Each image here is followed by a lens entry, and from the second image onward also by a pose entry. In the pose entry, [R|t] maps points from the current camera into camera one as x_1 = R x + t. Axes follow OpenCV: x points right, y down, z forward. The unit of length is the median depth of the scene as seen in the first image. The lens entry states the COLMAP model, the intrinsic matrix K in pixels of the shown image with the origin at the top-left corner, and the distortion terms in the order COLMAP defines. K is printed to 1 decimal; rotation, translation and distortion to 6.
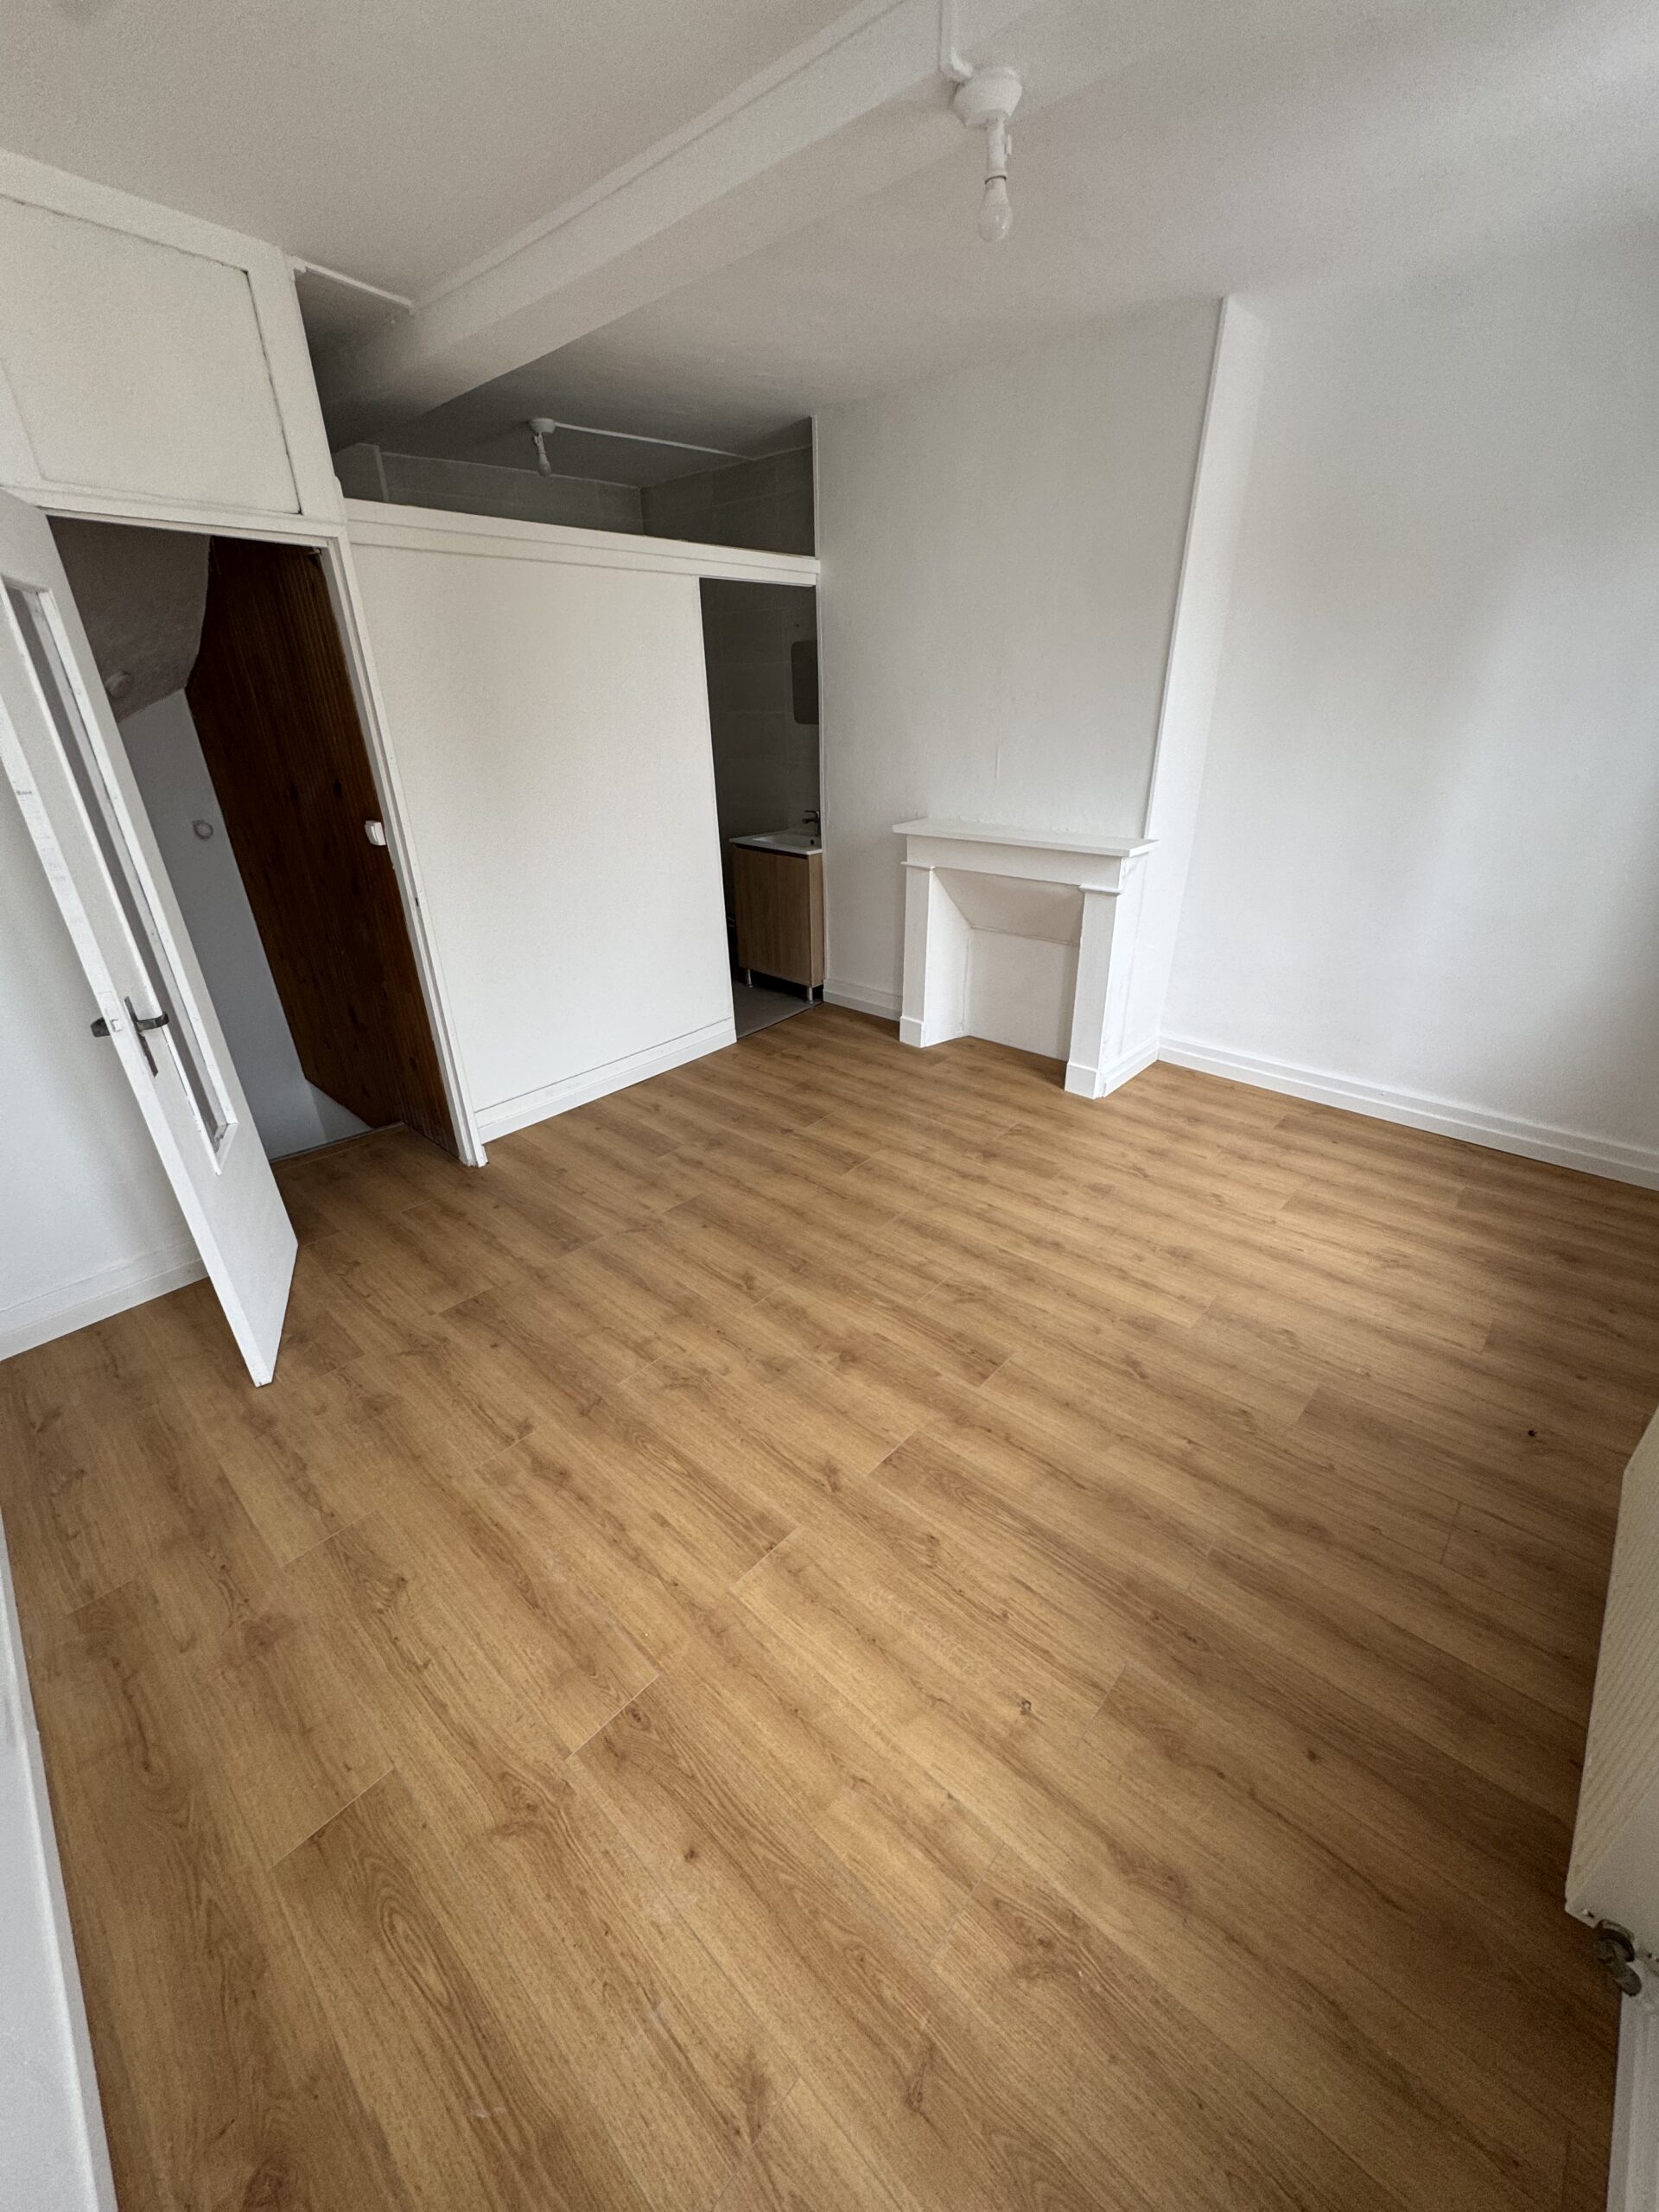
lens RADIAL K [[879.9, 0, 832.6], [0, 879.9, 1109.1], [0, 0, 1]] dist [-0.000219, 0.000875]
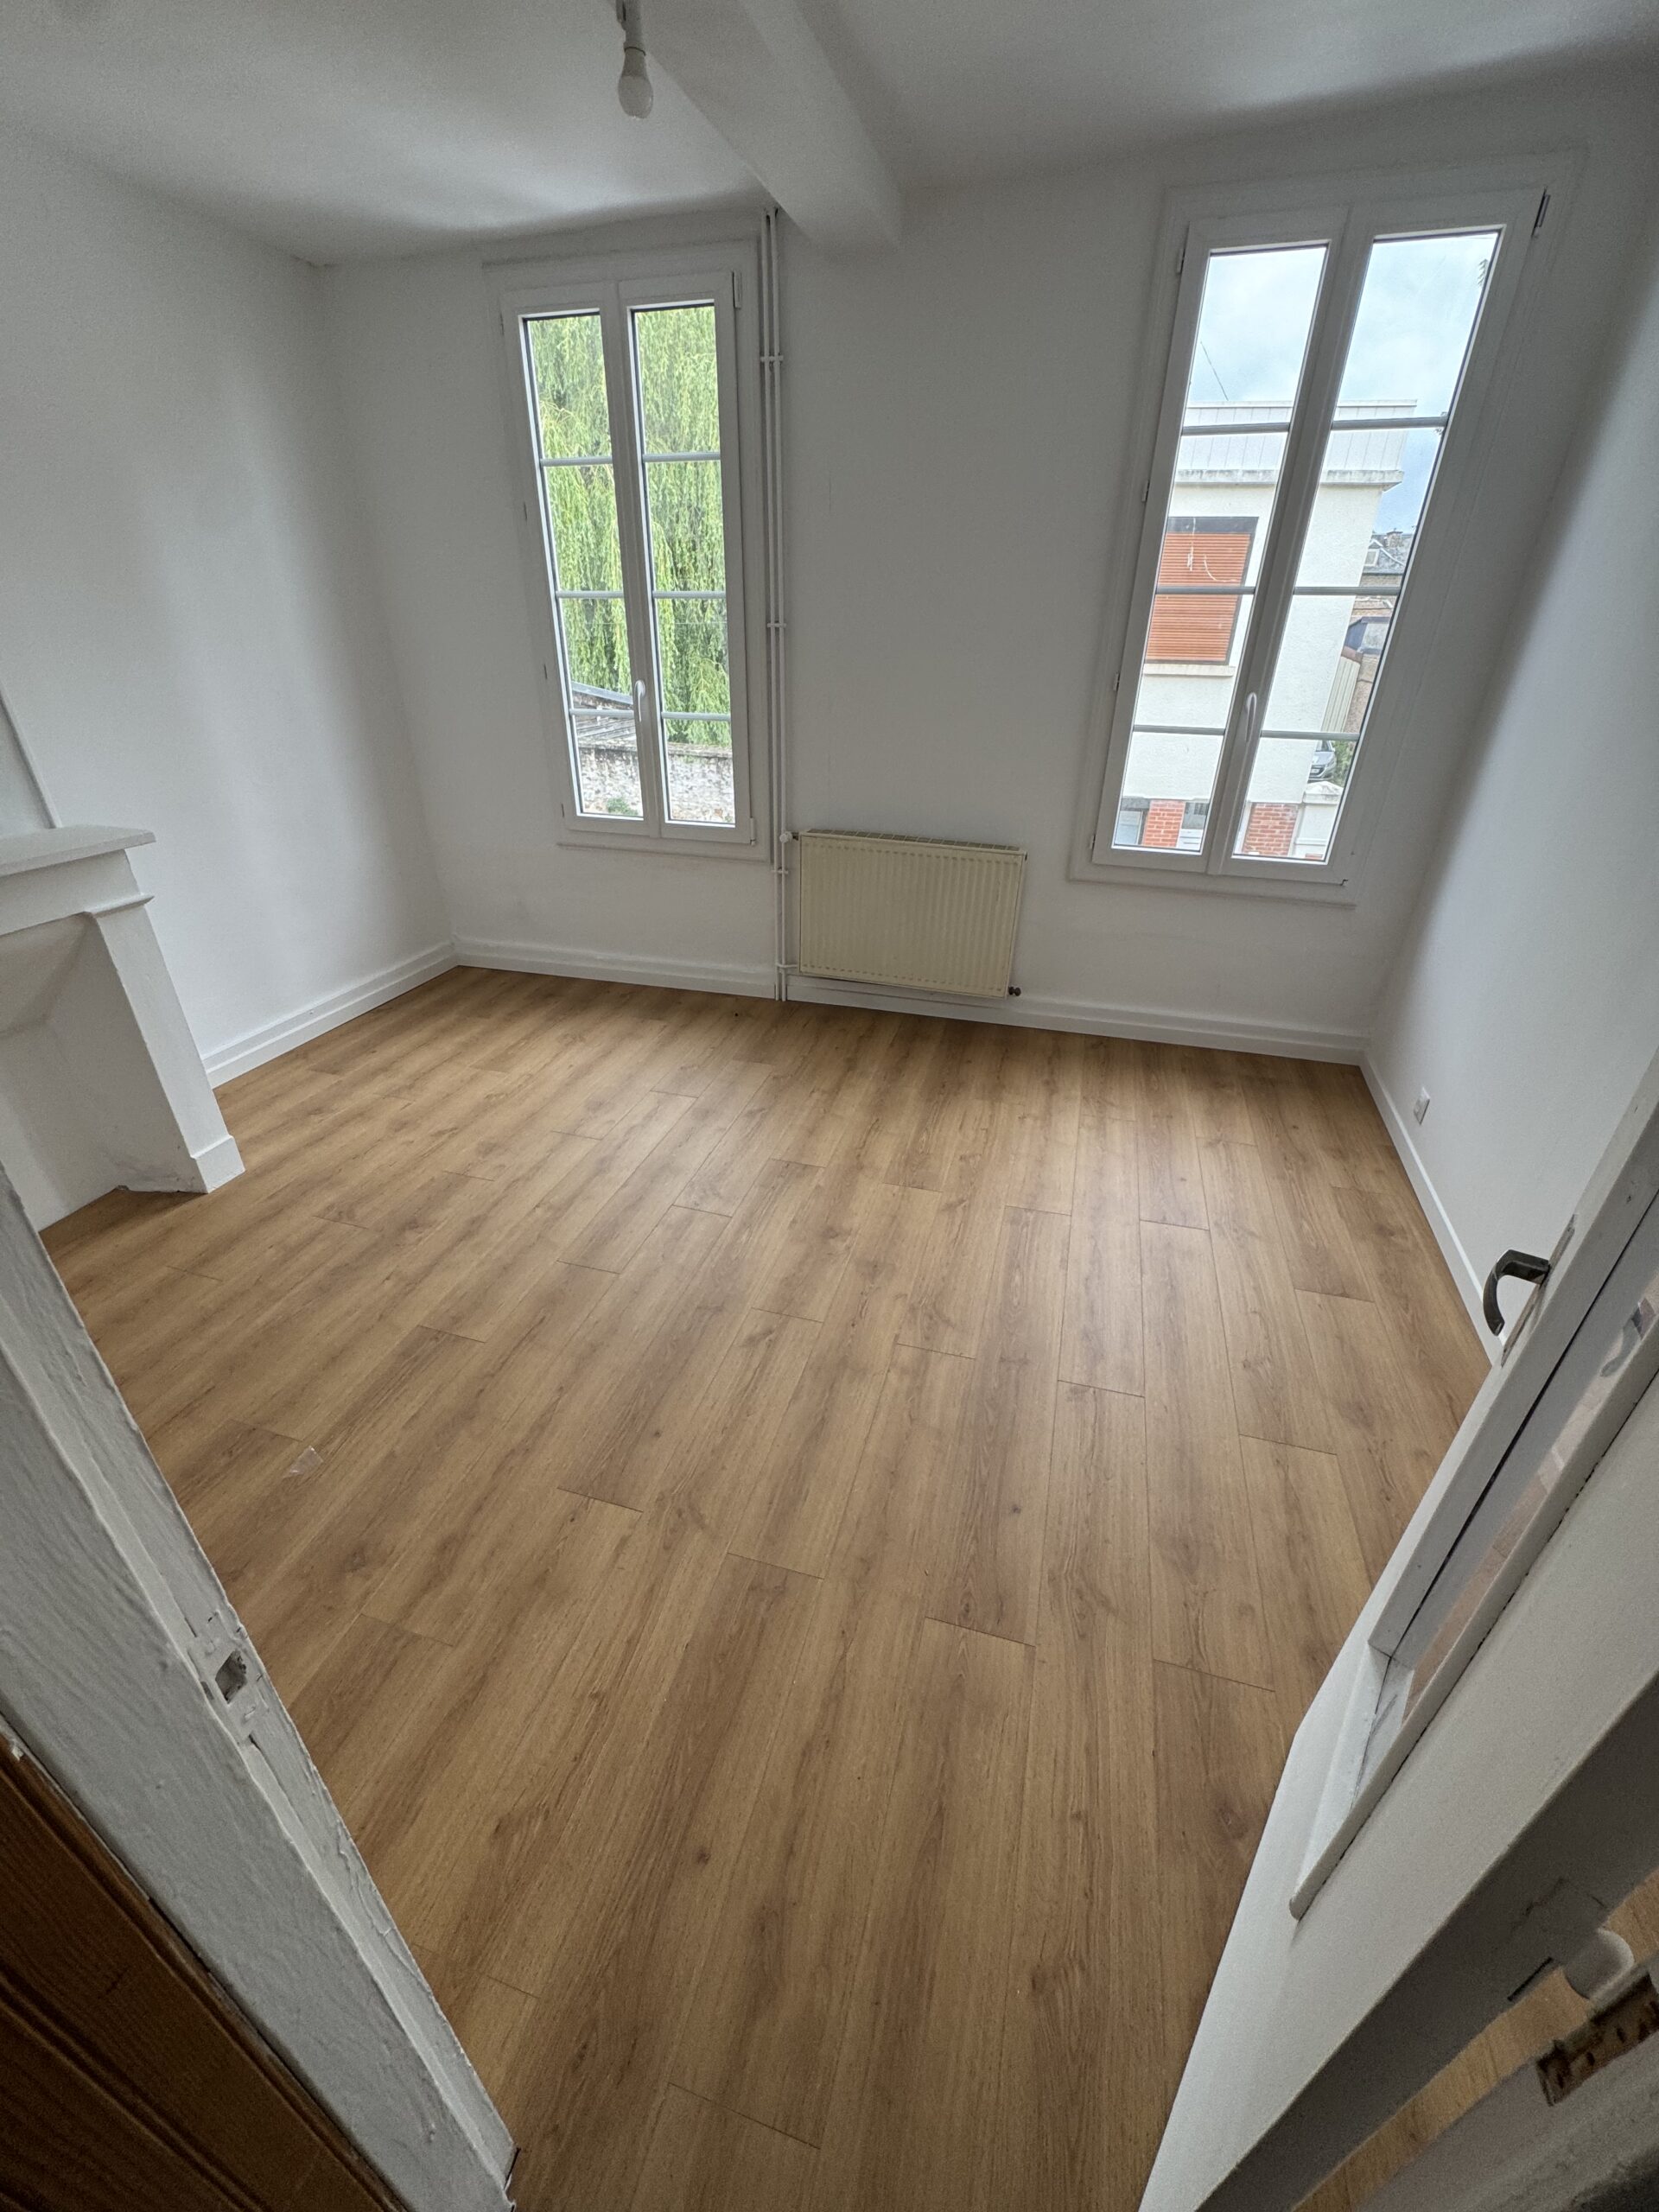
lens RADIAL K [[879.9, 0, 831.5], [0, 879.9, 1105.6], [0, 0, 1]] dist [-0.000219, 0.000875]
pose [[-0.446064, -0.416343, 0.792266, -0.649994], [0.387842, 0.707859, 0.590351, -0.392553], [-0.806601, 0.570609, -0.154275, 0.901749]]
